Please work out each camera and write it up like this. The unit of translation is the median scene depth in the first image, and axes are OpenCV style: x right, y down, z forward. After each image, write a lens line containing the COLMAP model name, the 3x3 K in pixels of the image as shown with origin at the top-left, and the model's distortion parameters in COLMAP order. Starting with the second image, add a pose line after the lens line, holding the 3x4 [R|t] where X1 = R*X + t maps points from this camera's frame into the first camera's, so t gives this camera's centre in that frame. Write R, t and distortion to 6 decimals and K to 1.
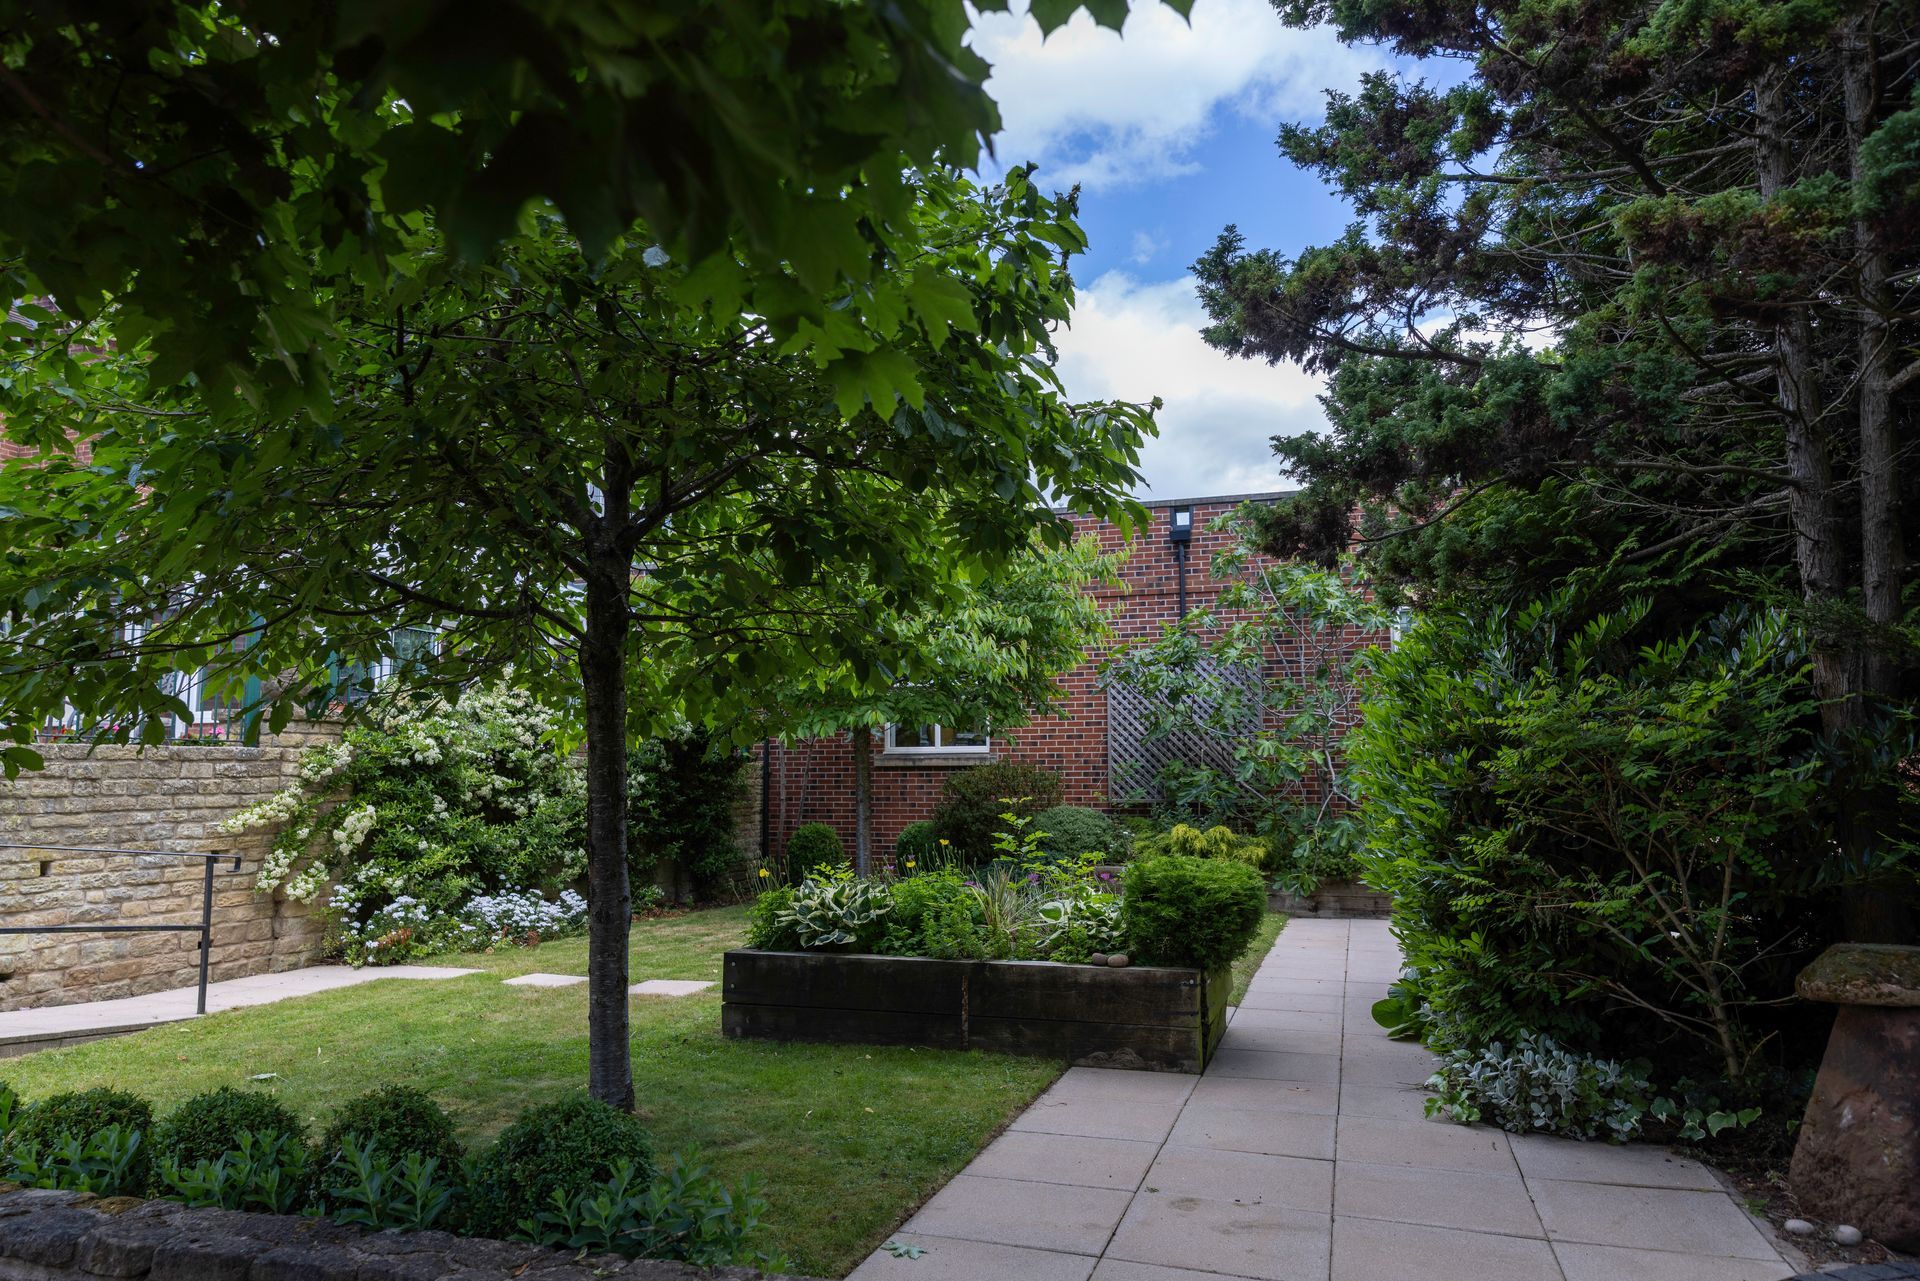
lens RADIAL K [[1284.1, 0, 960.0], [0, 1284.1, 640.5], [0, 0, 1]] dist [0.007970, -0.005593]
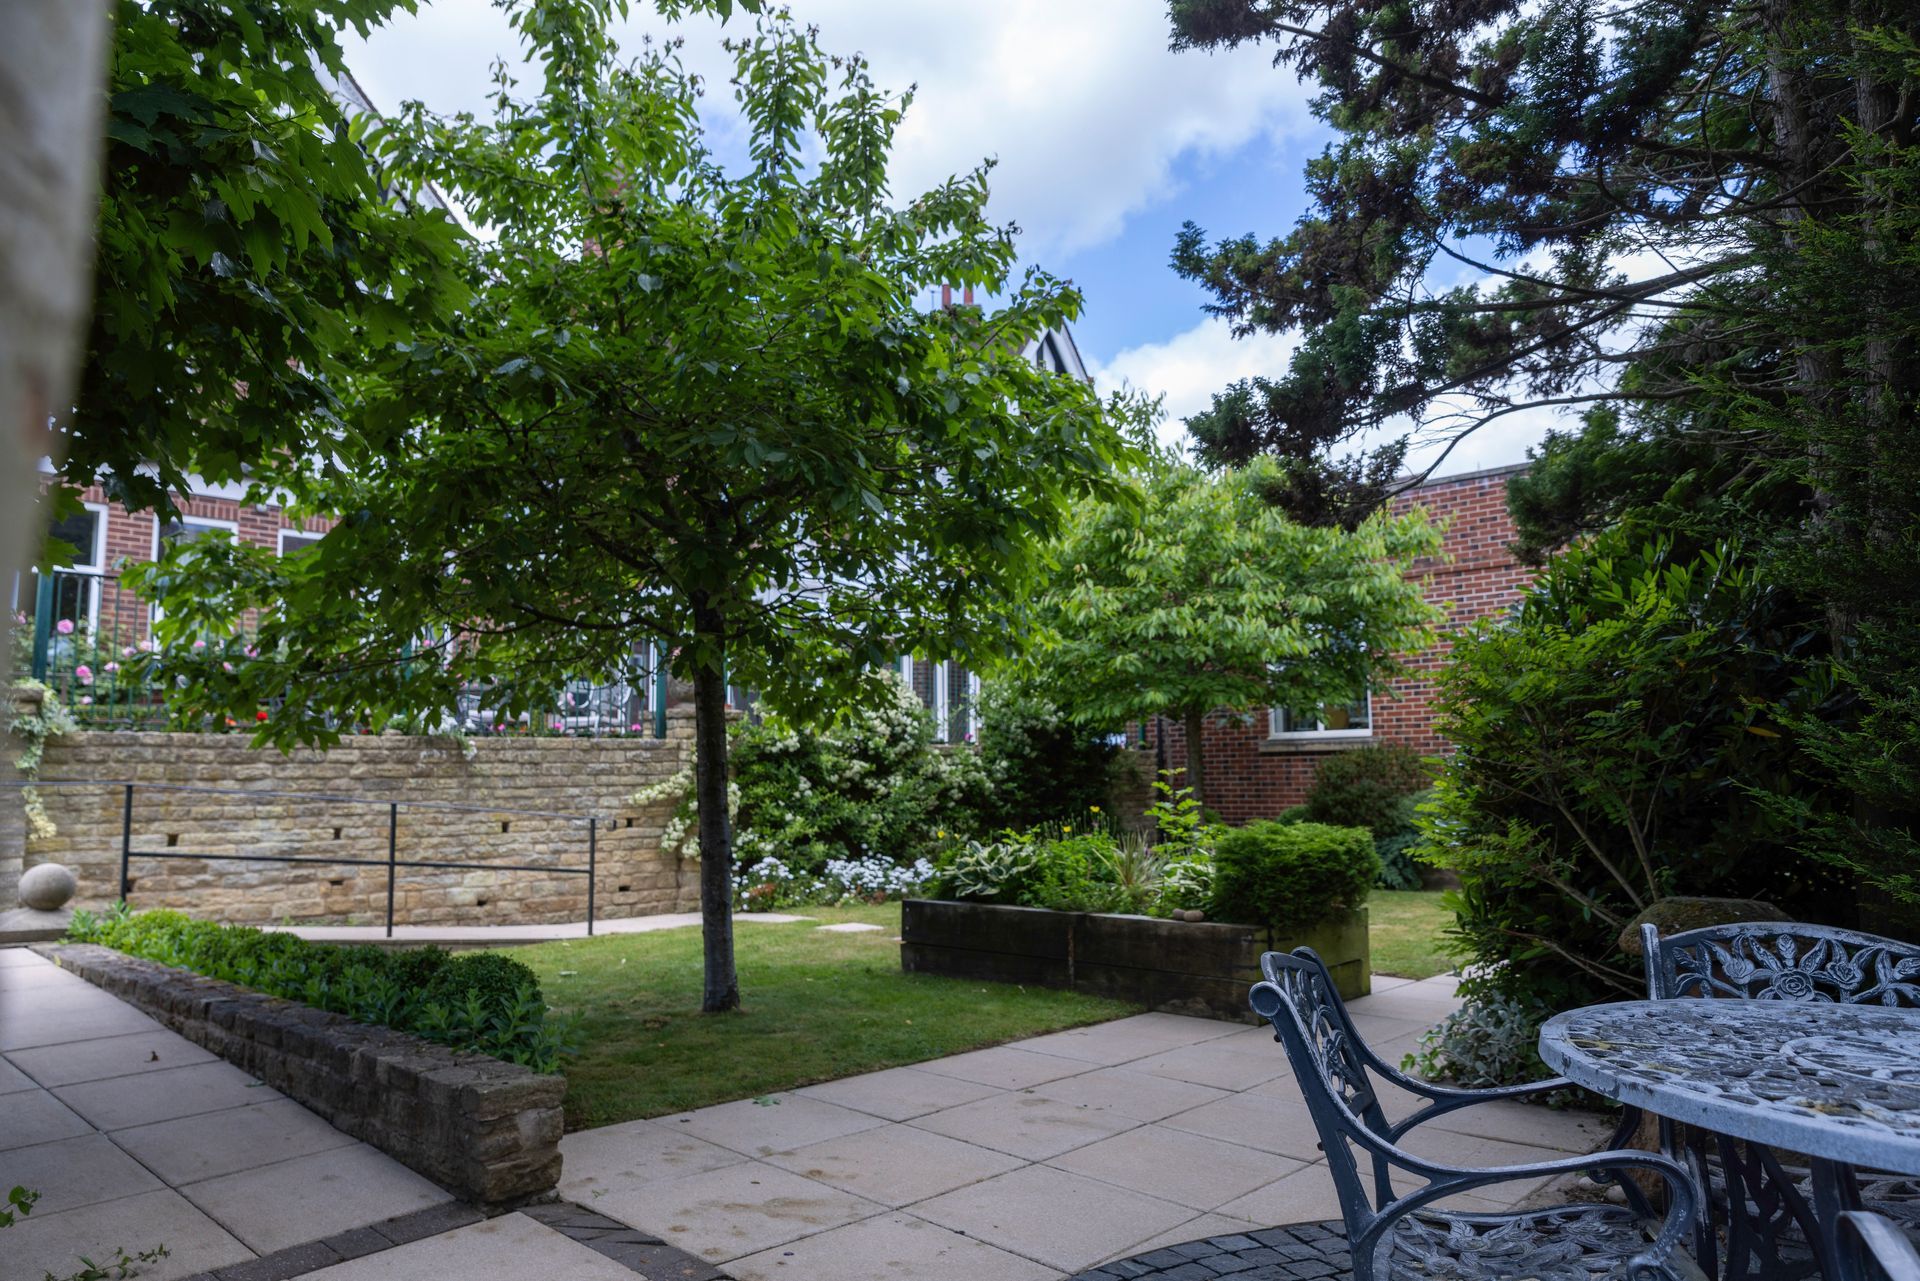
lens RADIAL K [[1284.1, 0, 960.0], [0, 1284.1, 640.5], [0, 0, 1]] dist [0.007970, -0.005593]
pose [[0.897798, -0.054242, -0.437055, 0.294169], [0.054548, 0.998441, -0.011861, 0.015810], [0.437017, -0.013191, 0.899357, -0.028104]]
